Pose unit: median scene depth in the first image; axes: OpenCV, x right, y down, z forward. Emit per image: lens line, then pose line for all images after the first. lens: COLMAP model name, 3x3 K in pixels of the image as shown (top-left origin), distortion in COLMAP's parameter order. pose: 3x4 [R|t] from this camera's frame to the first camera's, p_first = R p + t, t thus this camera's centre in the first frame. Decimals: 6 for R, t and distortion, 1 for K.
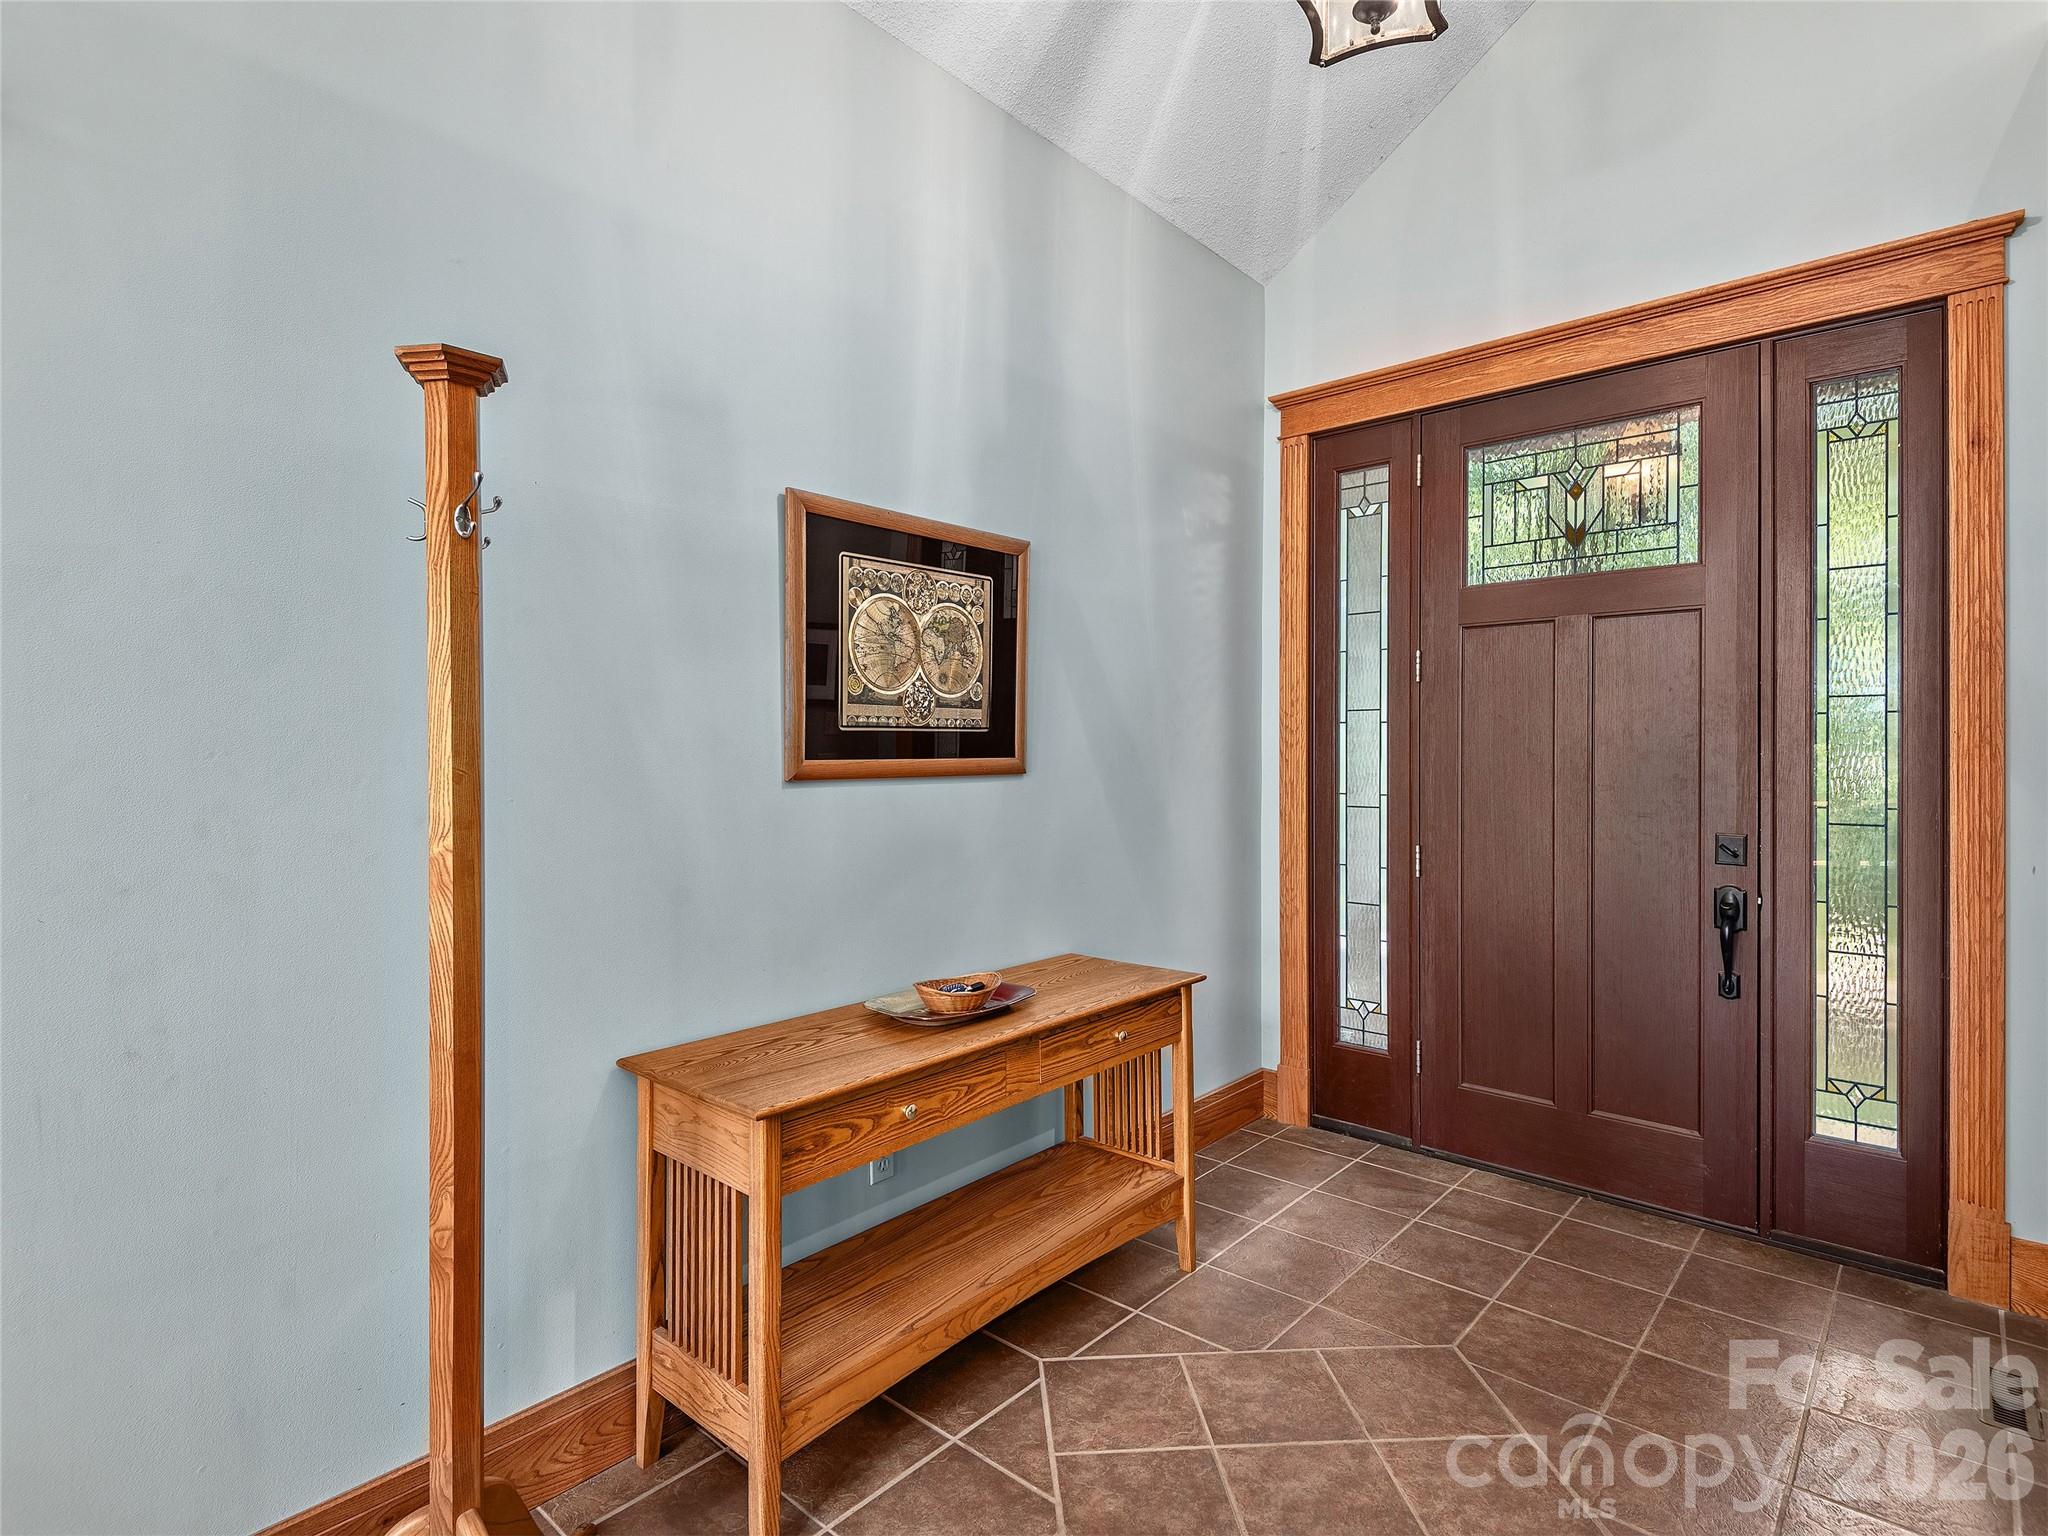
lens RADIAL K [[1062.4, 0, 1035.1], [0, 1062.4, 760.0], [0, 0, 1]] dist [0.040276, -0.022689]
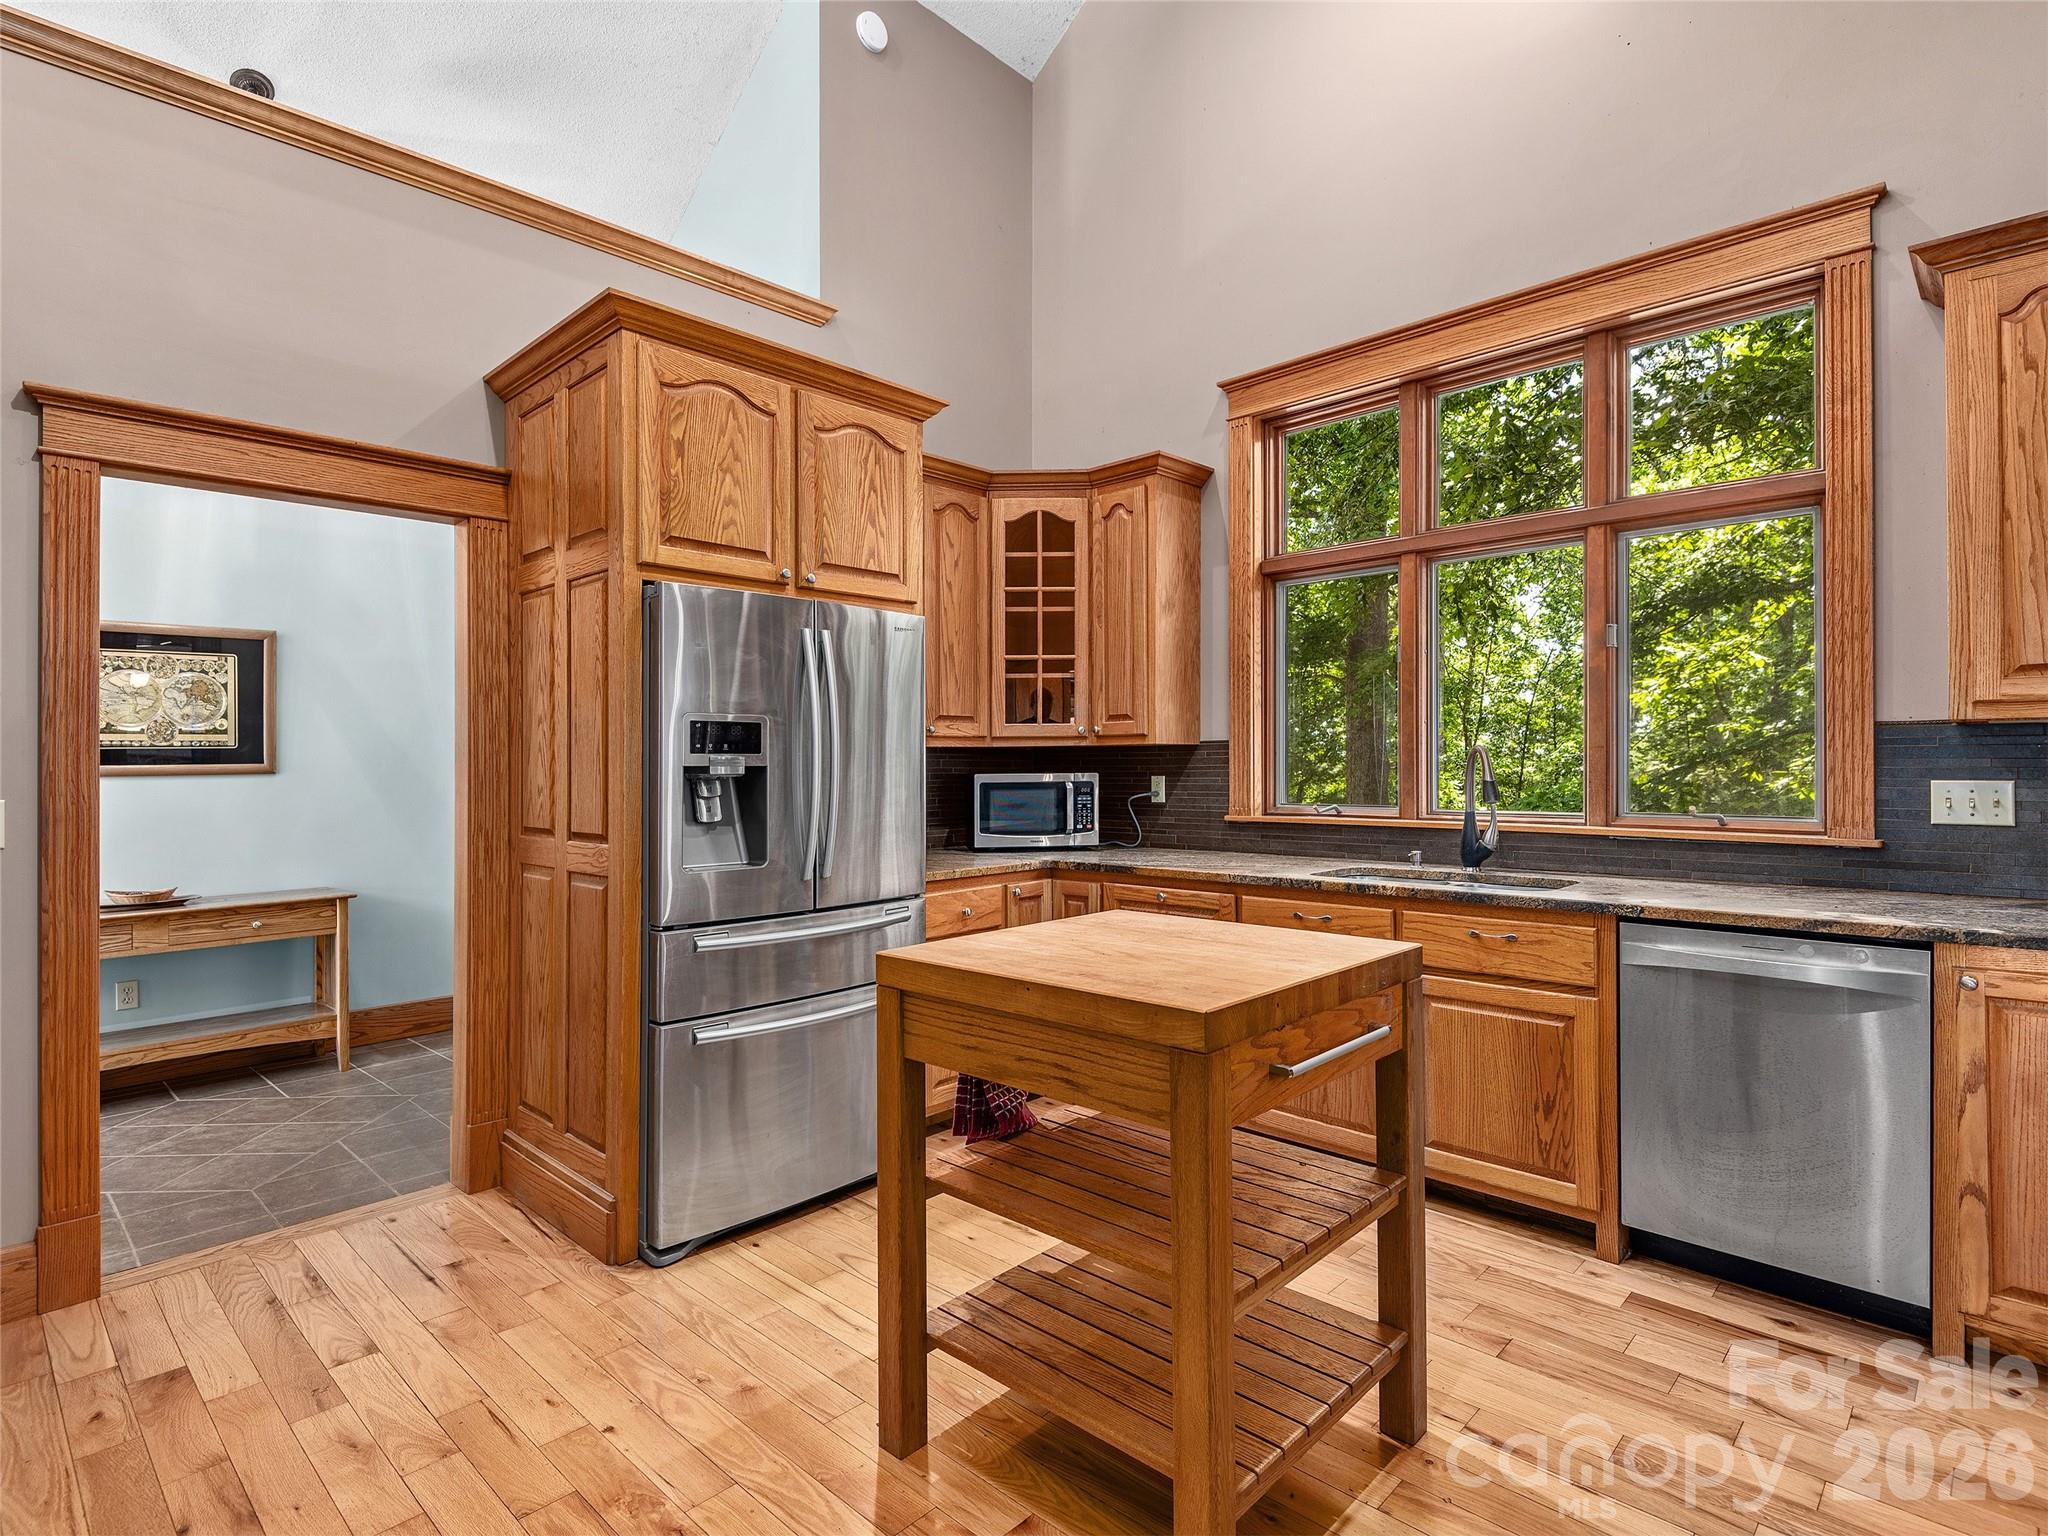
lens RADIAL K [[1062.4, 0, 1035.1], [0, 1062.4, 760.0], [0, 0, 1]] dist [0.040276, -0.022689]
pose [[0.999529, -0.005937, -0.030124, 1.357065], [0.005690, 0.999950, -0.008275, 0.013532], [0.030172, 0.008100, 0.999512, -0.690752]]
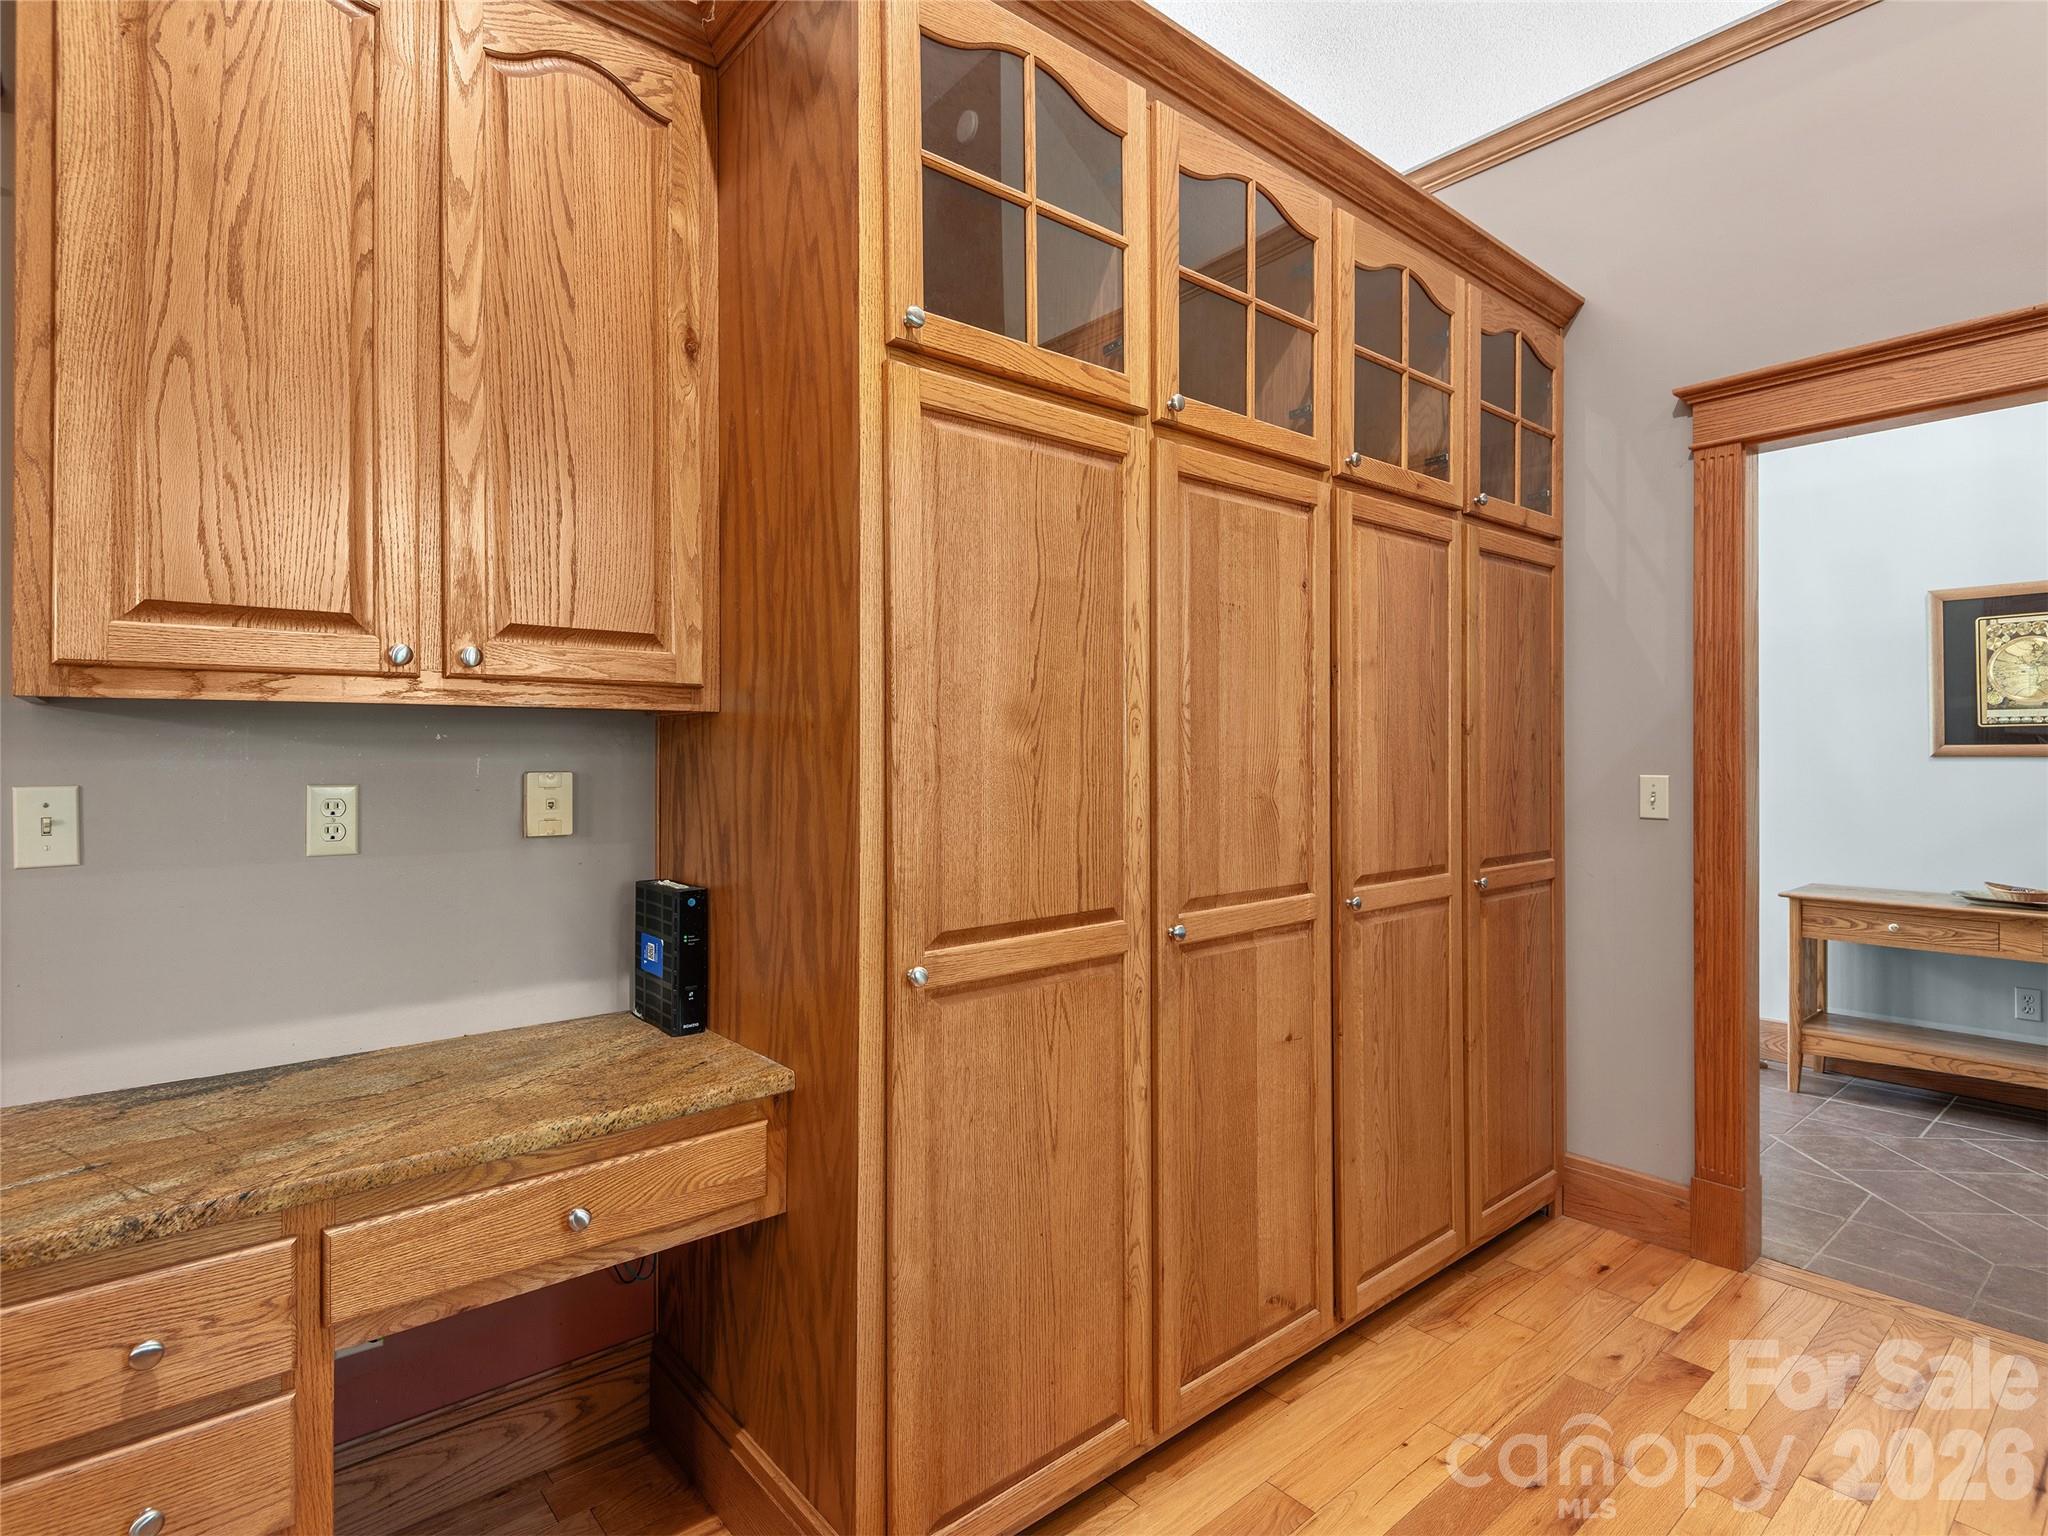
lens RADIAL K [[1062.4, 0, 1035.1], [0, 1062.4, 760.0], [0, 0, 1]] dist [0.040276, -0.022689]
pose [[-0.144501, 0.008956, -0.989464, 1.559351], [-0.003475, 0.999948, 0.009558, 0.012024], [0.989499, 0.004819, -0.144462, -0.189606]]
